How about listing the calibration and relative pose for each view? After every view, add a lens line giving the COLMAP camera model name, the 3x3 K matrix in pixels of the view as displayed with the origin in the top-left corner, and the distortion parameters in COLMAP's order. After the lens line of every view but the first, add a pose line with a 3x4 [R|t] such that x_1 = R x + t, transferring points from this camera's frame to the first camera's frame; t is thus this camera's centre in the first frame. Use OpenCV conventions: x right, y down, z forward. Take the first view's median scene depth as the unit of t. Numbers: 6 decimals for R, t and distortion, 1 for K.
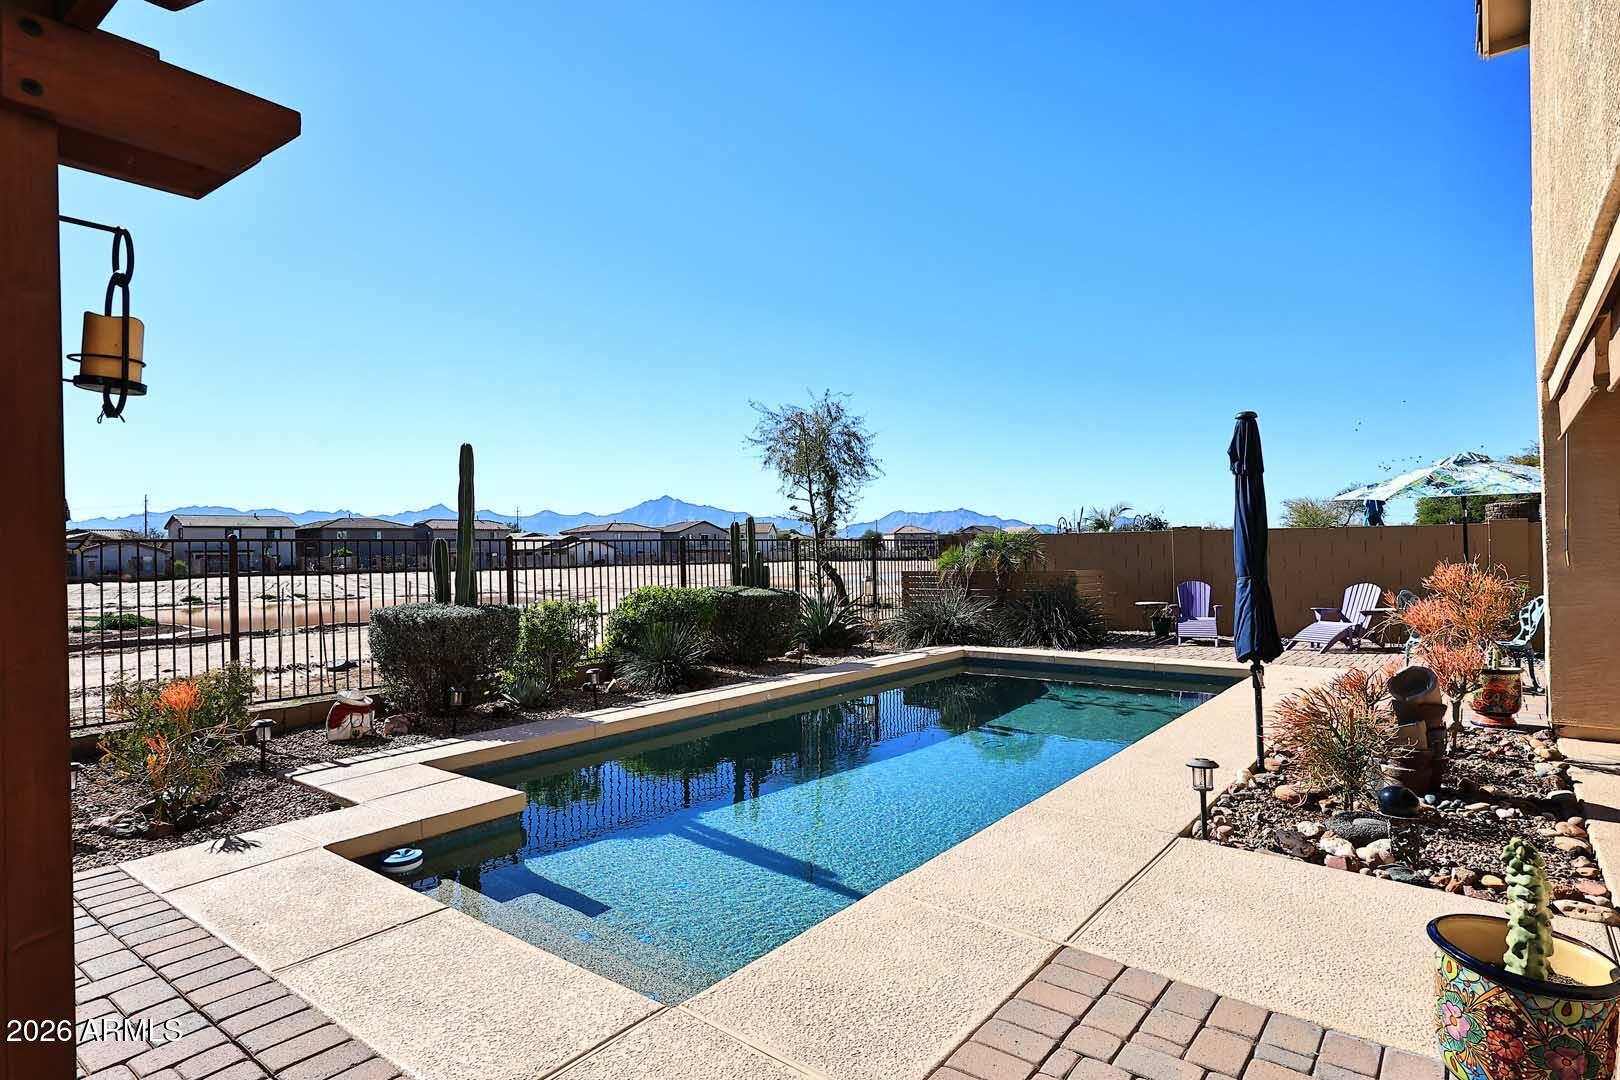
lens RADIAL K [[883.0, 0, 803.0], [0, 883.0, 539.6], [0, 0, 1]] dist [0.013071, 0.004002]
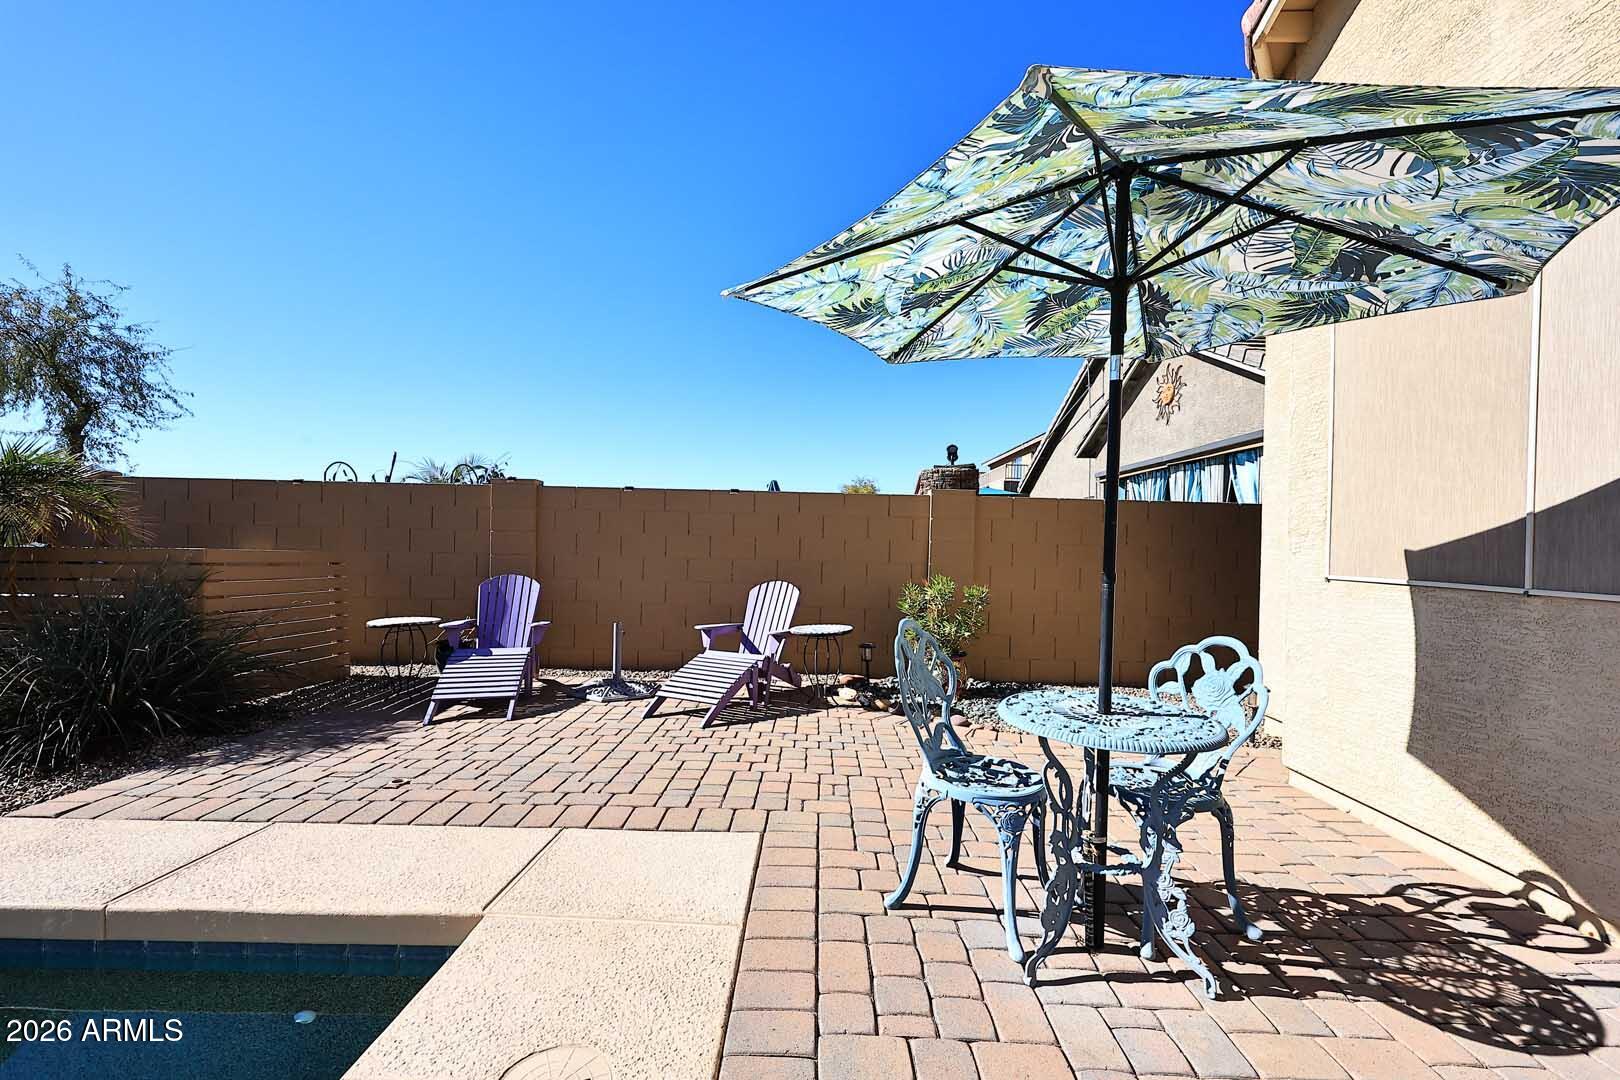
lens RADIAL K [[676.3, 0, 828.0], [0, 676.3, 539.6], [0, 0, 1]] dist [0.007943, -0.000439]
pose [[0.784076, 0.031403, 0.619870, 0.295390], [-0.037599, 0.999288, -0.003066, 0.017094], [-0.619525, -0.020903, 0.784699, 0.488804]]
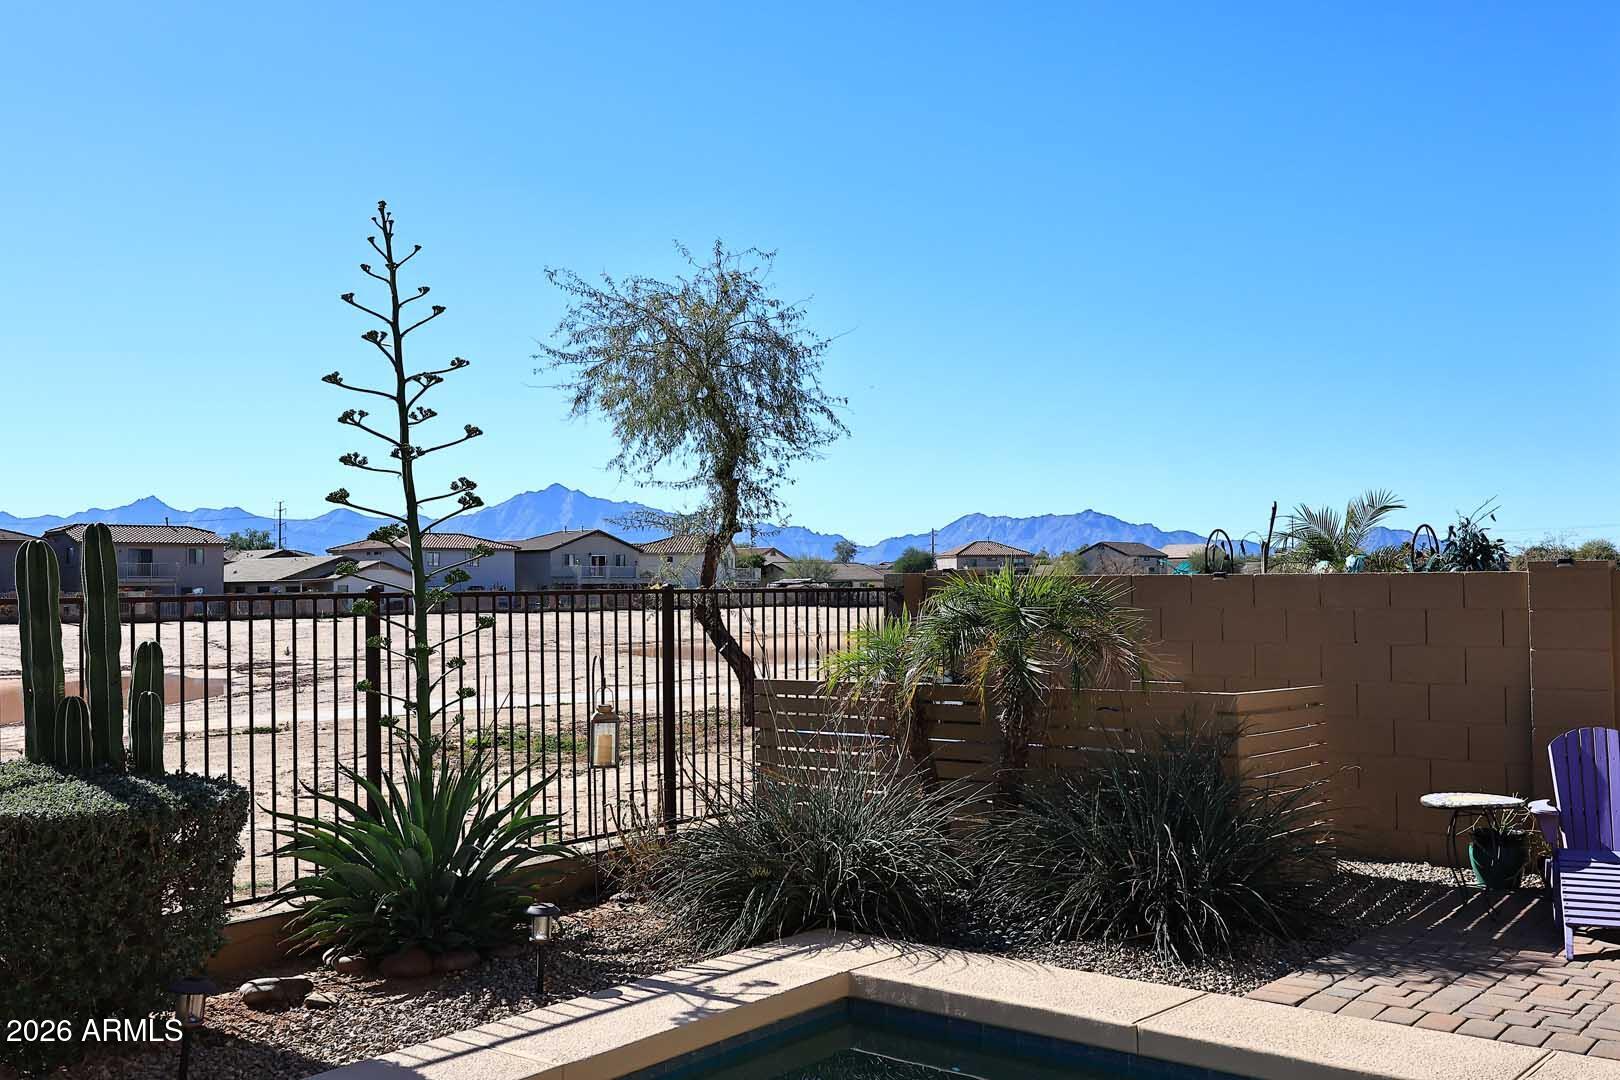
lens RADIAL K [[1572.4, 0, 803.4], [0, 1572.4, 550.2], [0, 0, 1]] dist [0.025521, 0.000000]
pose [[0.999983, 0.005893, 0.000054, 0.130642], [-0.005892, 0.999940, -0.009230, -0.009987], [-0.000108, 0.009230, 0.999957, 0.368698]]
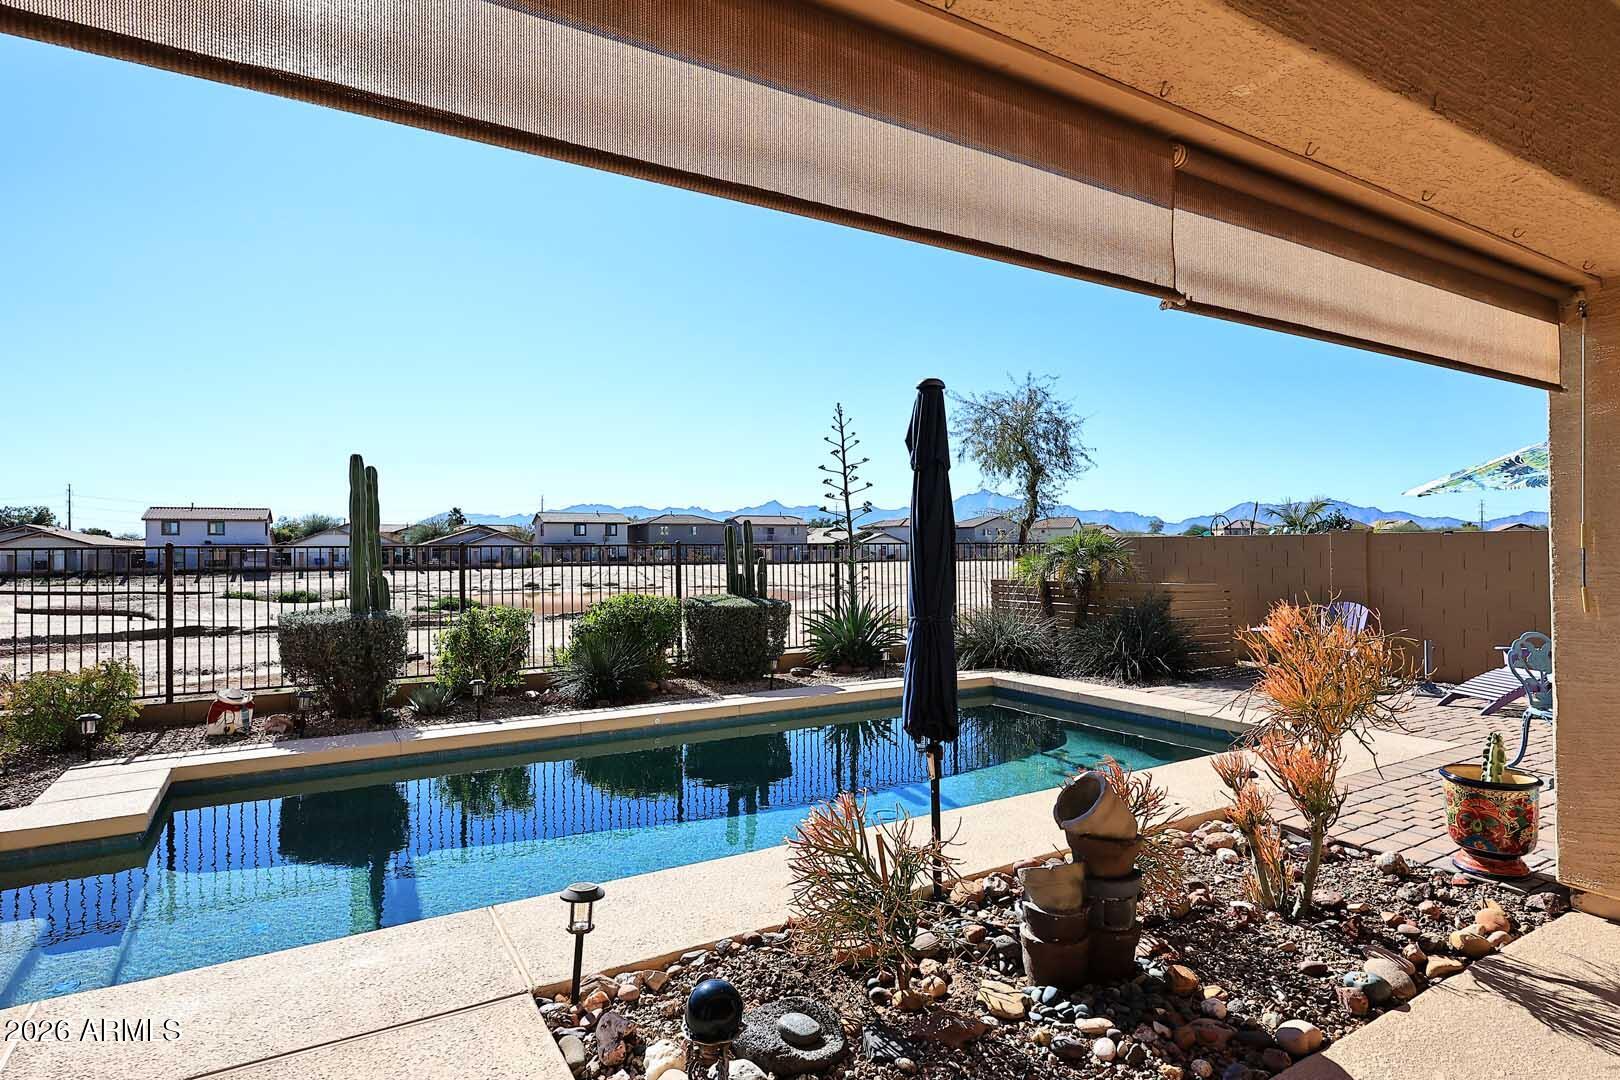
lens RADIAL K [[883.0, 0, 798.8], [0, 883.0, 541.7], [0, 0, 1]] dist [0.013071, 0.004002]
pose [[0.934583, 0.005459, -0.355703, 0.243411], [-0.002418, 0.999957, 0.008994, -0.008121], [0.355737, -0.007546, 0.934556, 0.119527]]
